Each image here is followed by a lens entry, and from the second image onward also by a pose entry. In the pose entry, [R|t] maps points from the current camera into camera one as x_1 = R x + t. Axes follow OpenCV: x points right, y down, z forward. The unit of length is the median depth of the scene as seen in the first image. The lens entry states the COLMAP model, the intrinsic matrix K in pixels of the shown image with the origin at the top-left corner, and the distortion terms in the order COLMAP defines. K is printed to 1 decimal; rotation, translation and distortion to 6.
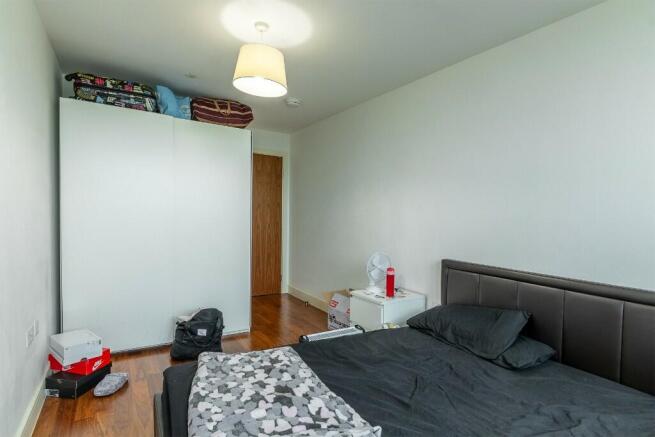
lens RADIAL K [[338.0, 0, 327.5], [0, 338.0, 218.5], [0, 0, 1]] dist [-0.000903, -0.000265]
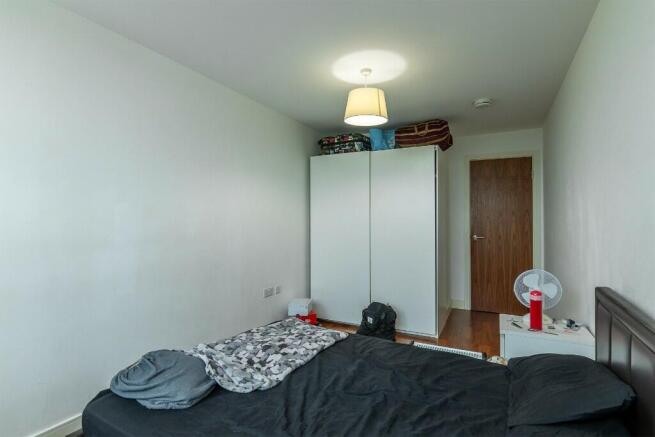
lens RADIAL K [[338.0, 0, 327.5], [0, 338.0, 218.5], [0, 0, 1]] dist [-0.000903, -0.000265]
pose [[0.498962, -0.039655, -0.865716, 0.622324], [0.008887, 0.999134, -0.040644, 0.011311], [0.866578, 0.012586, 0.498882, 0.221929]]
